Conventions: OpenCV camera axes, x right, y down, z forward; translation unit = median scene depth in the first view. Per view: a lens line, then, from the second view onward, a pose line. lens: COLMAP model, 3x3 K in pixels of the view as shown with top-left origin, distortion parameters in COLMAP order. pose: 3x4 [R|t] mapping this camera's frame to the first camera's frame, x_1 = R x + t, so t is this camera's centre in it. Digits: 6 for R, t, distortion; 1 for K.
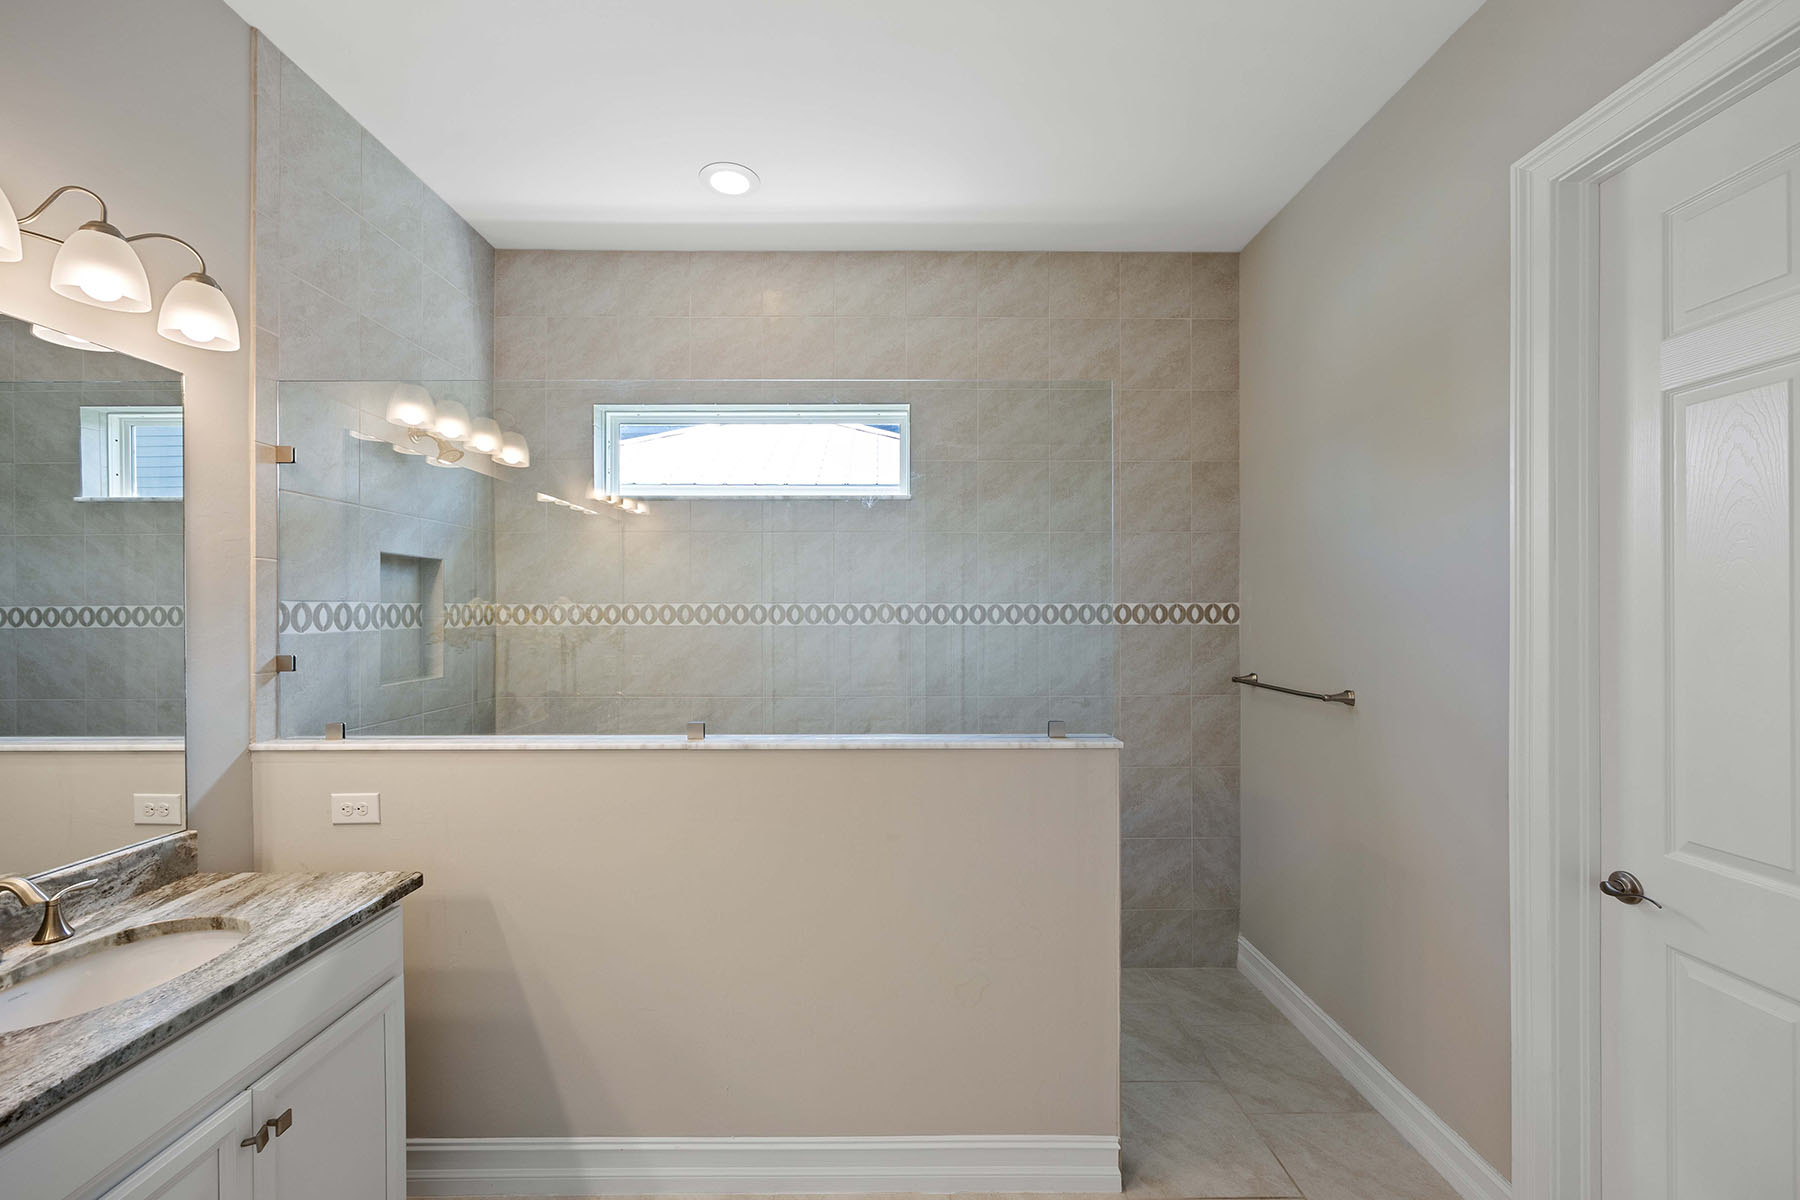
lens RADIAL K [[718.4, 0, 896.6], [0, 718.4, 611.2], [0, 0, 1]] dist [-0.003306, -0.000126]
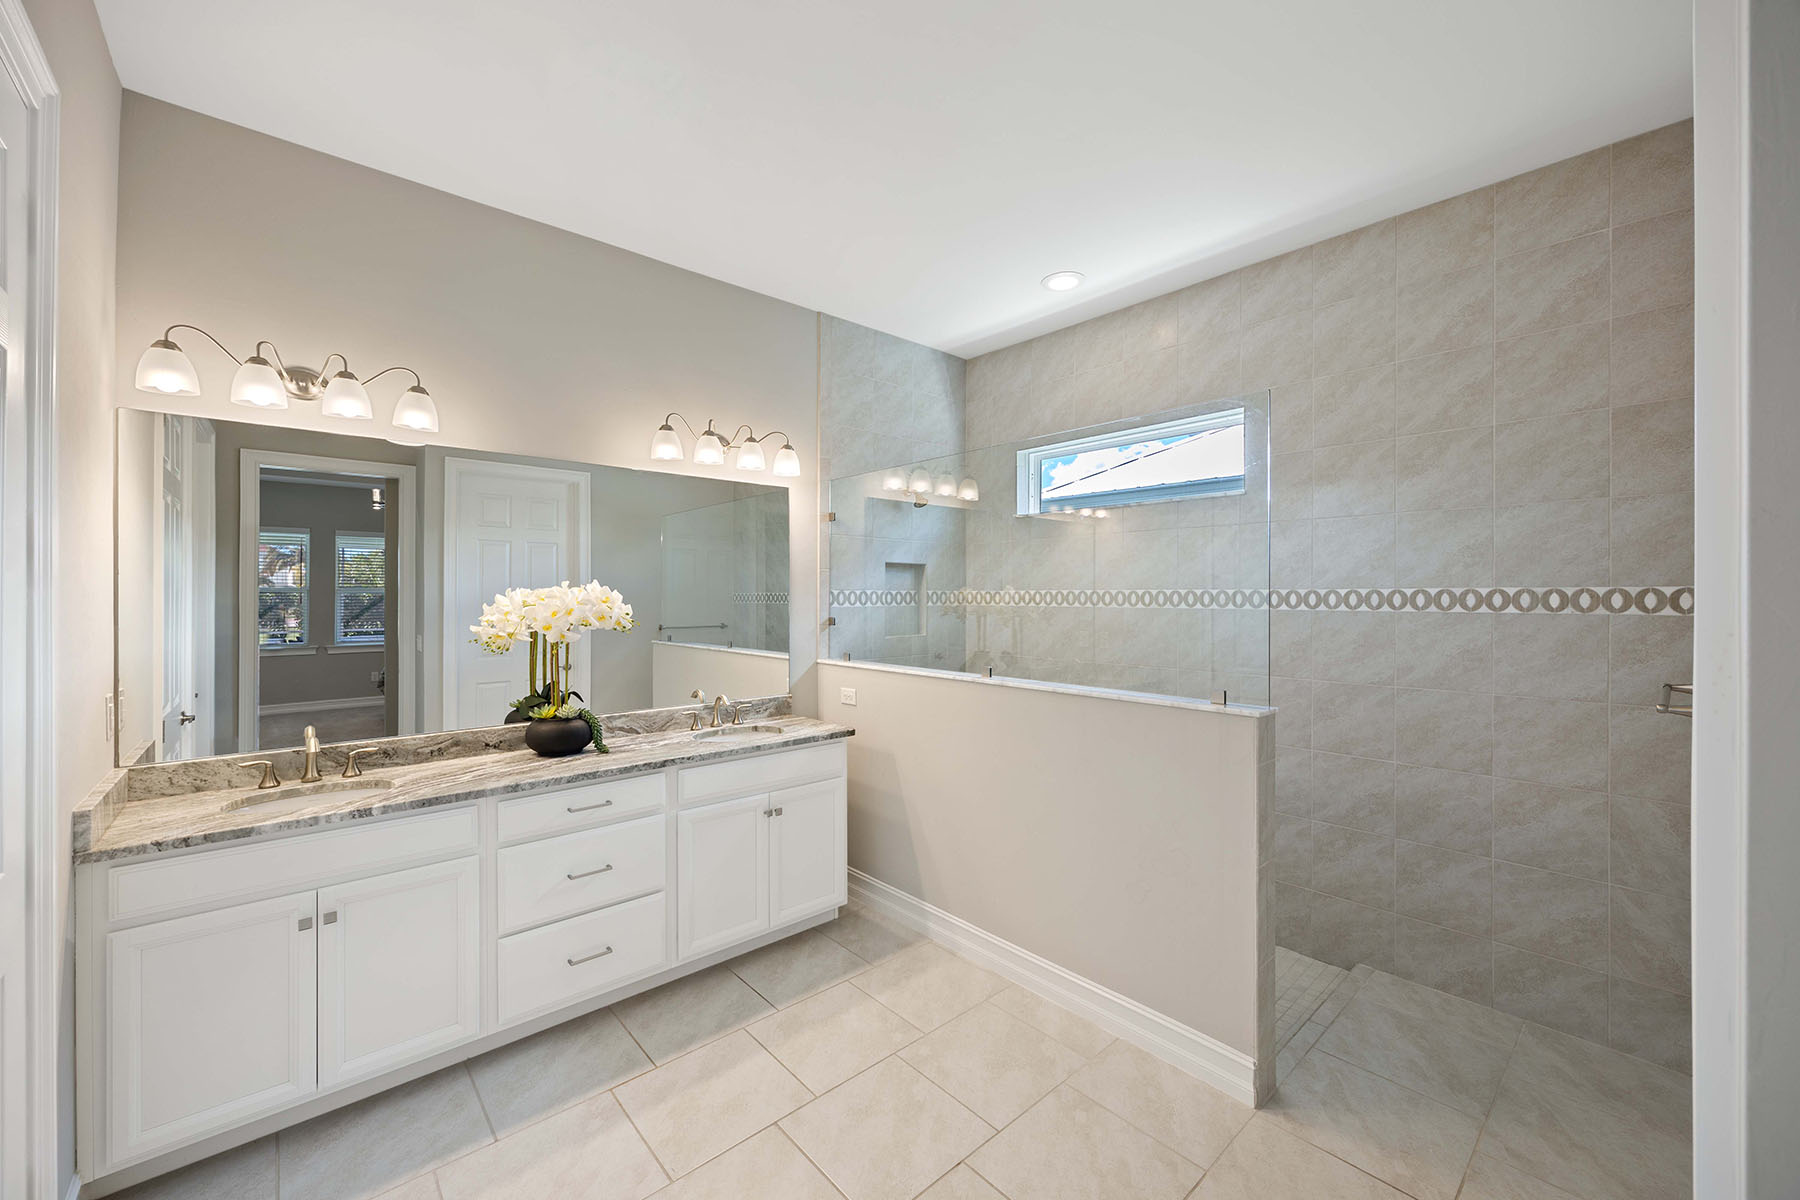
lens RADIAL K [[704.5, 0, 910.1], [0, 704.5, 593.3], [0, 0, 1]] dist [-0.002519, -0.000355]
pose [[0.665590, -0.000033, -0.746317, 0.511642], [-0.002561, 0.999994, -0.002328, -0.000861], [0.746313, 0.003461, 0.665586, -0.099207]]
